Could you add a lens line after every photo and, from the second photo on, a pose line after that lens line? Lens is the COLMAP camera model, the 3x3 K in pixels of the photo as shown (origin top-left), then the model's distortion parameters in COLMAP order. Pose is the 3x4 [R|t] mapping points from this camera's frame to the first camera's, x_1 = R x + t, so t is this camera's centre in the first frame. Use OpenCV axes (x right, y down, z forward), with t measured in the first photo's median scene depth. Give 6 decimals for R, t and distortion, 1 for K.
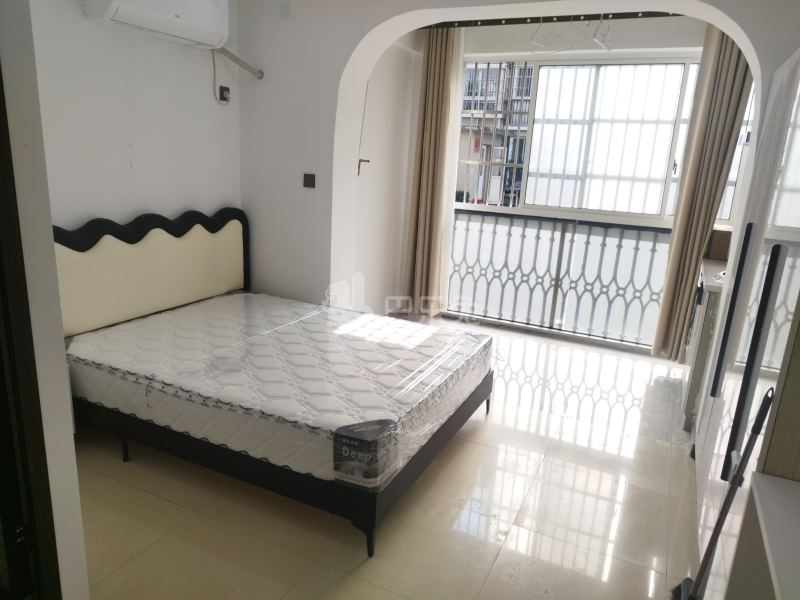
lens RADIAL K [[571.6, 0, 397.6], [0, 571.6, 291.2], [0, 0, 1]] dist [0.024118, -0.021752]
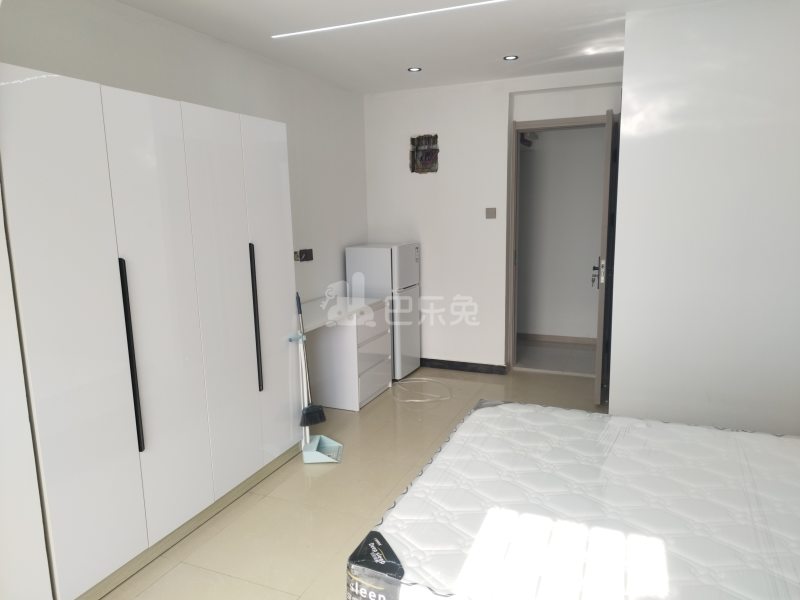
lens RADIAL K [[571.6, 0, 397.6], [0, 571.6, 291.2], [0, 0, 1]] dist [0.024118, -0.021752]
pose [[-0.998008, -0.025048, -0.057905, 0.130061], [-0.045431, 0.922171, 0.384104, -0.270079], [0.043777, 0.385970, -0.921472, 1.153139]]
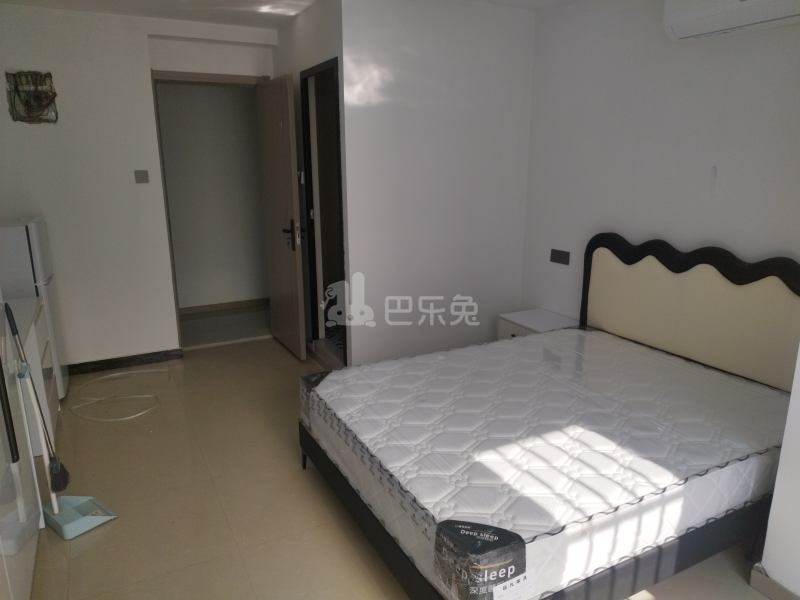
lens RADIAL K [[571.6, 0, 397.6], [0, 571.6, 291.2], [0, 0, 1]] dist [0.024118, -0.021752]
pose [[-0.590456, 0.134092, -0.795852, 0.451893], [-0.222607, 0.920790, 0.320299, -0.208338], [0.775762, 0.366285, -0.513837, 0.940430]]
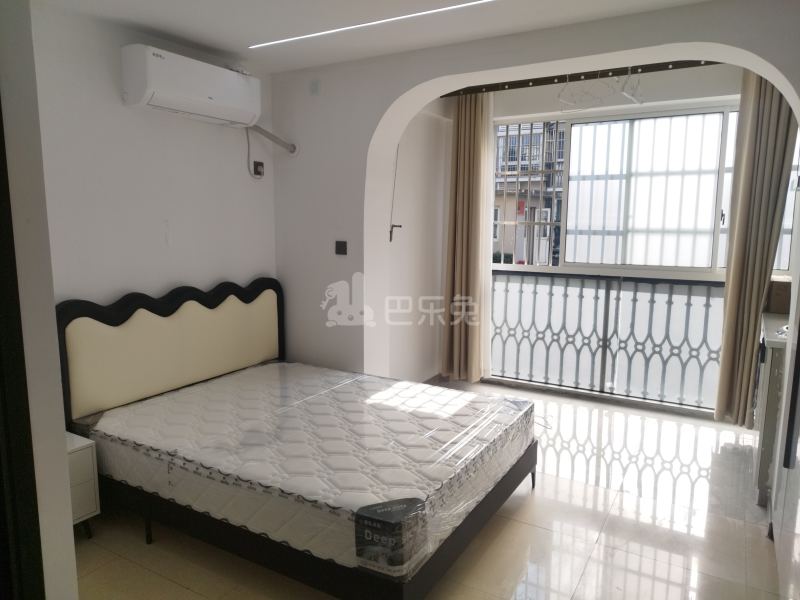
lens RADIAL K [[571.6, 0, 397.6], [0, 571.6, 291.2], [0, 0, 1]] dist [0.024118, -0.021752]
pose [[0.995701, -0.036673, -0.085061, 0.026127], [0.026697, 0.992938, -0.115588, 0.000372], [0.088699, 0.112820, 0.989648, 0.029135]]
